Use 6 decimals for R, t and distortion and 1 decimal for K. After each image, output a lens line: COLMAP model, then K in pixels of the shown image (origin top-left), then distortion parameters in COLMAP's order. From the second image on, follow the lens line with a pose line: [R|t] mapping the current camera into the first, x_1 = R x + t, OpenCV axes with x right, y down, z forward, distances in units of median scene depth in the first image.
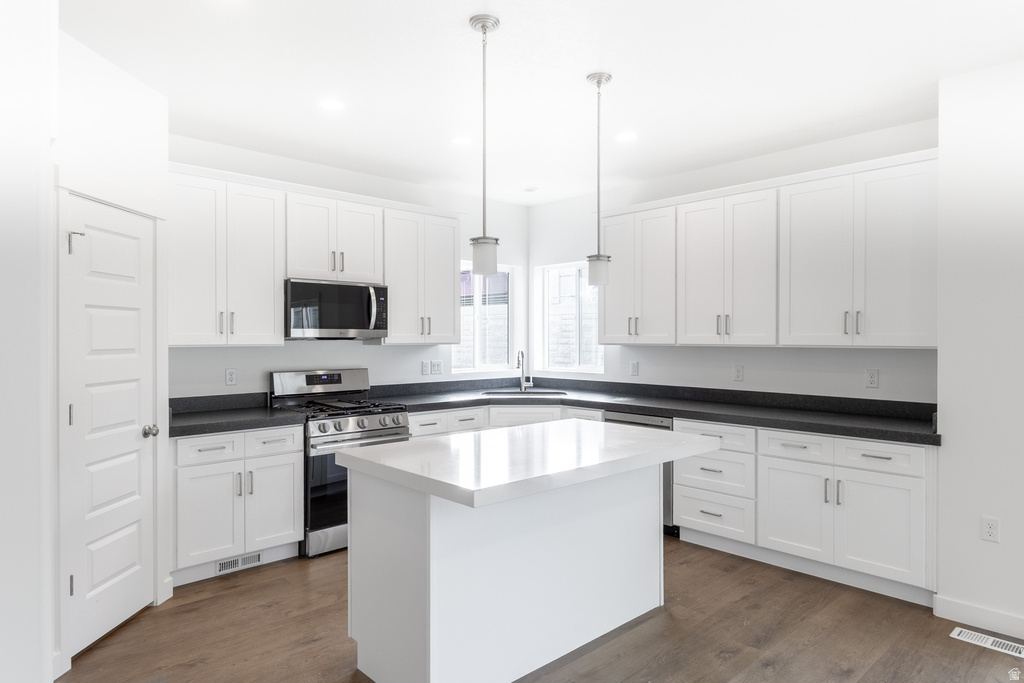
lens RADIAL K [[625.0, 0, 512.0], [0, 625.0, 341.5], [0, 0, 1]] dist [0.040113, -0.001549]
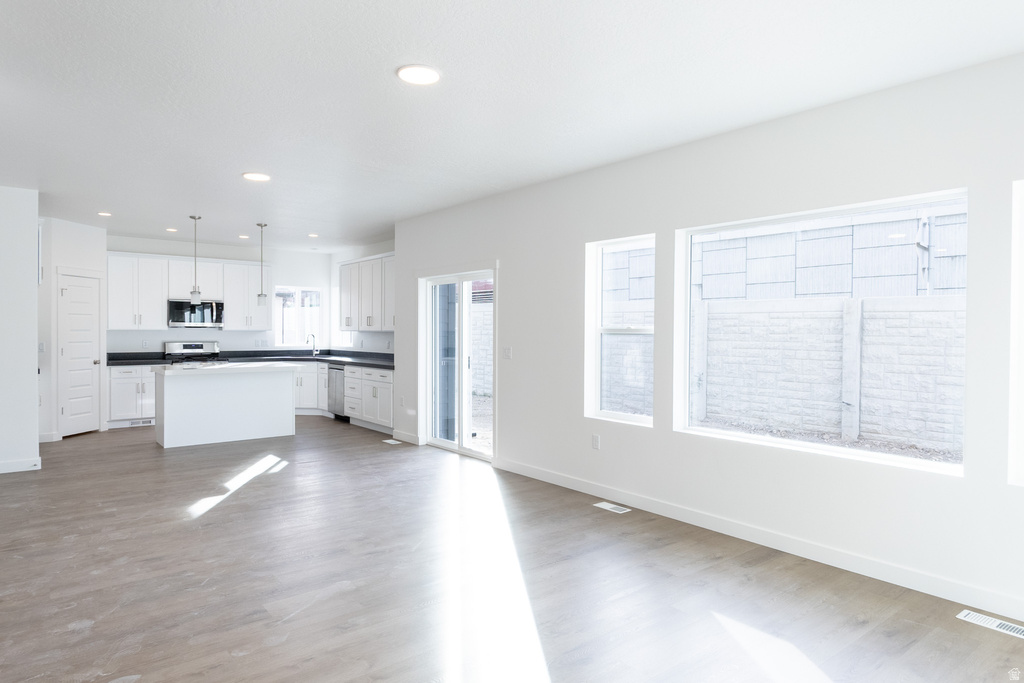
lens RADIAL K [[599.3, 0, 512.0], [0, 599.3, 341.5], [0, 0, 1]] dist [0.003027, 0.002697]
pose [[0.996569, 0.005623, -0.082569, 0.933474], [-0.004759, 0.999932, 0.010669, 0.017523], [0.082623, -0.010239, 0.996528, -0.913440]]
